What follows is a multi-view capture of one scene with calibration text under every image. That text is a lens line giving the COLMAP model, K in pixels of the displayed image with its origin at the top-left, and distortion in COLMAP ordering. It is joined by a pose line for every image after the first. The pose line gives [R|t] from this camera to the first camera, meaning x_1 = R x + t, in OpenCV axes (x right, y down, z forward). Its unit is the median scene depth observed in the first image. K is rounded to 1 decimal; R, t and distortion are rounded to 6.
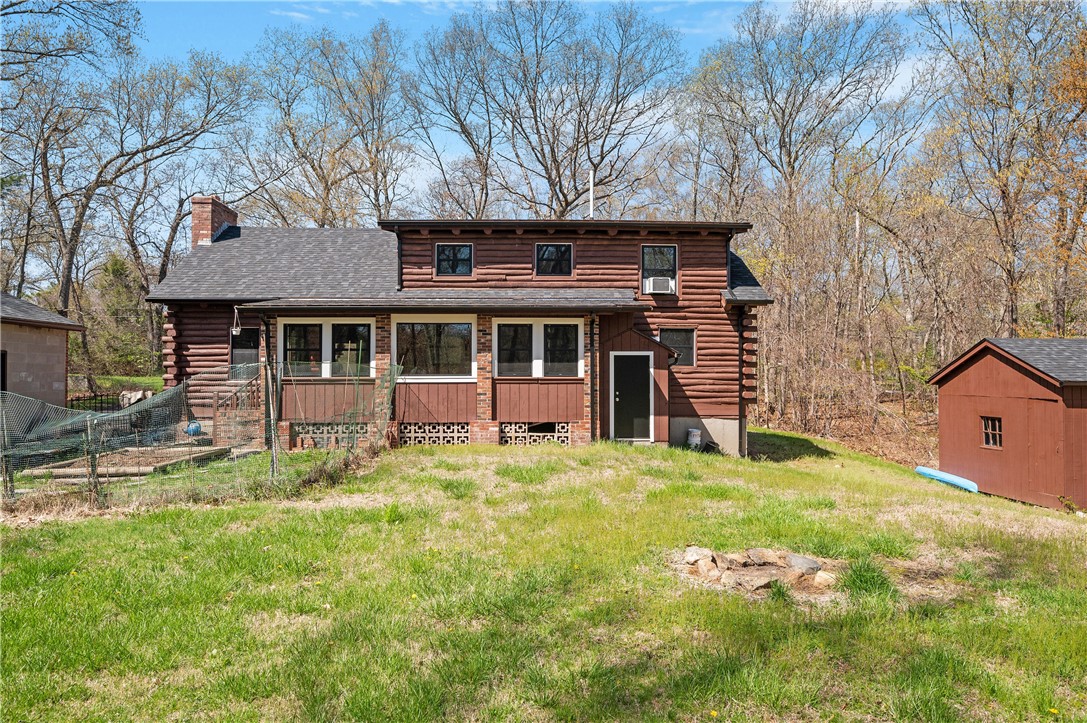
lens RADIAL K [[671.9, 0, 529.5], [0, 671.9, 361.9], [0, 0, 1]] dist [0.001699, 0.001364]
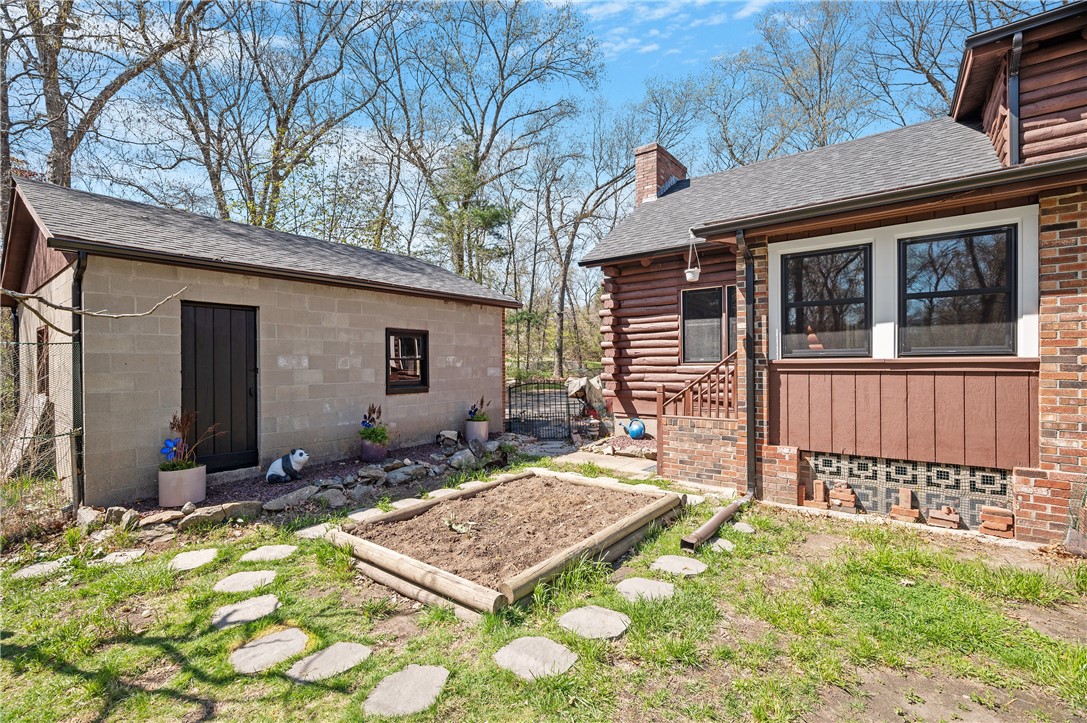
lens RADIAL K [[476.3, 0, 543.5], [0, 476.3, 361.5], [0, 0, 1]] dist [0.019259, 0.000013]
pose [[0.766784, -0.006070, -0.641876, -0.251432], [0.018799, 0.999739, 0.013003, 0.015124], [0.641630, -0.022037, 0.766698, 0.559361]]
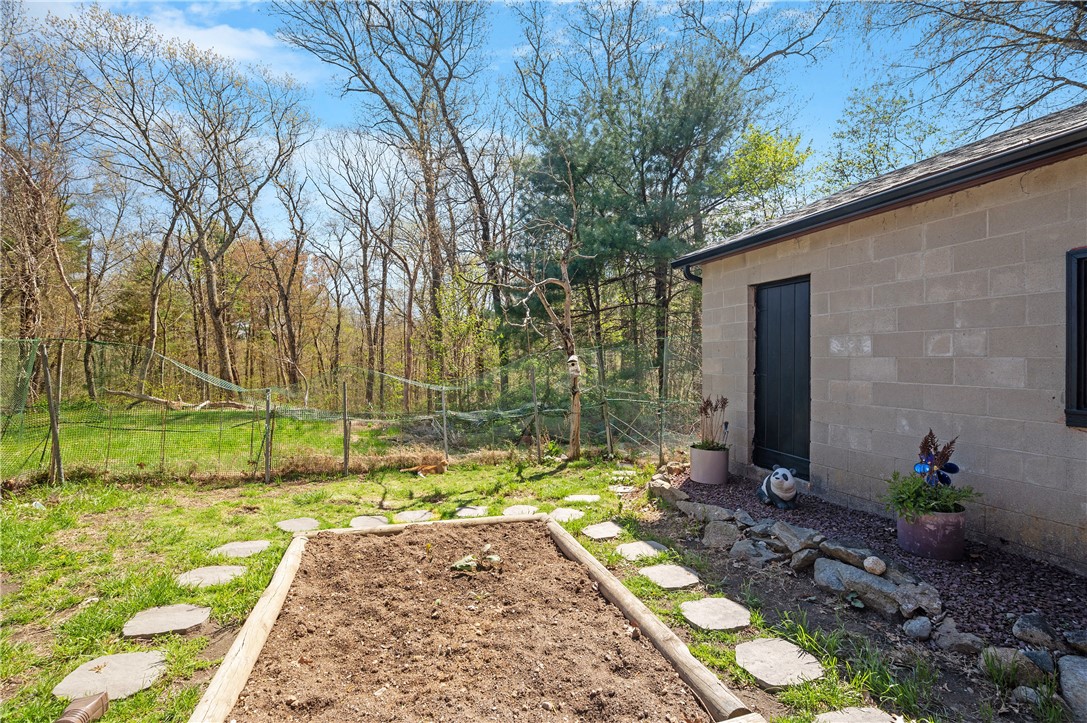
lens RADIAL K [[476.3, 0, 543.5], [0, 476.3, 361.5], [0, 0, 1]] dist [0.019259, 0.000013]
pose [[-0.953252, 0.003283, -0.302159, -0.428501], [0.006969, 0.999914, -0.011121, 0.027486], [0.302096, -0.012707, -0.953193, 0.936998]]
